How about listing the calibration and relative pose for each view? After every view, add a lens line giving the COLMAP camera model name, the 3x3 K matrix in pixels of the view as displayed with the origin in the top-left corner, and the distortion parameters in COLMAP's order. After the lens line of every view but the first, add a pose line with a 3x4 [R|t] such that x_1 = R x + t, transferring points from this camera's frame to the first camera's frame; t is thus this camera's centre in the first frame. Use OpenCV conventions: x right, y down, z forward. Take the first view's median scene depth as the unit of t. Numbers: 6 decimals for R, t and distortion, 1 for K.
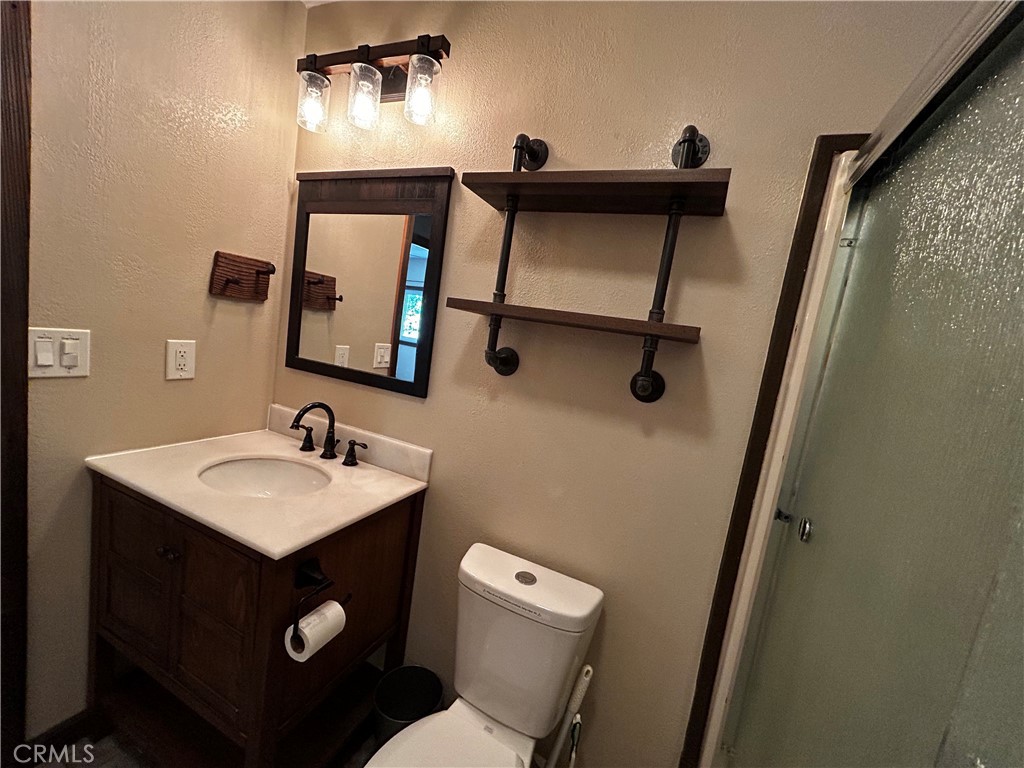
lens RADIAL K [[412.3, 0, 513.1], [0, 412.3, 381.8], [0, 0, 1]] dist [-0.001975, 0.000906]
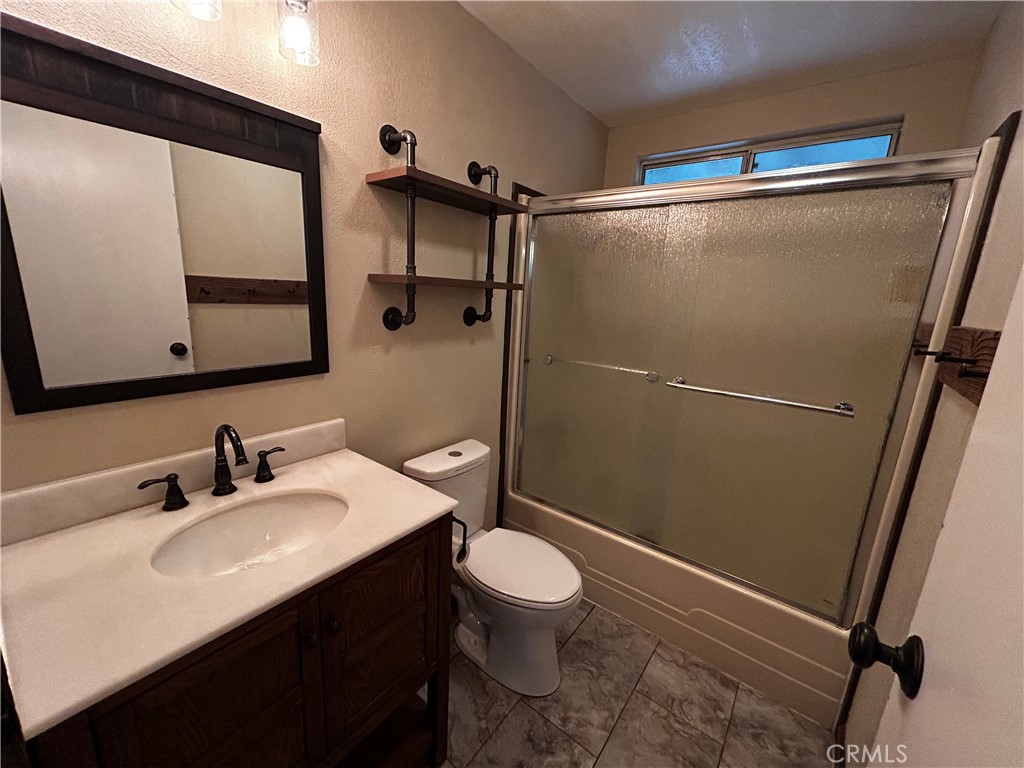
lens RADIAL K [[412.3, 0, 510.6], [0, 412.3, 385.4], [0, 0, 1]] dist [-0.001975, 0.000906]
pose [[0.236016, -0.341412, 0.909799, -1.073613], [0.107061, 0.939685, 0.324854, -0.214631], [-0.965833, 0.020733, 0.258333, 0.339091]]
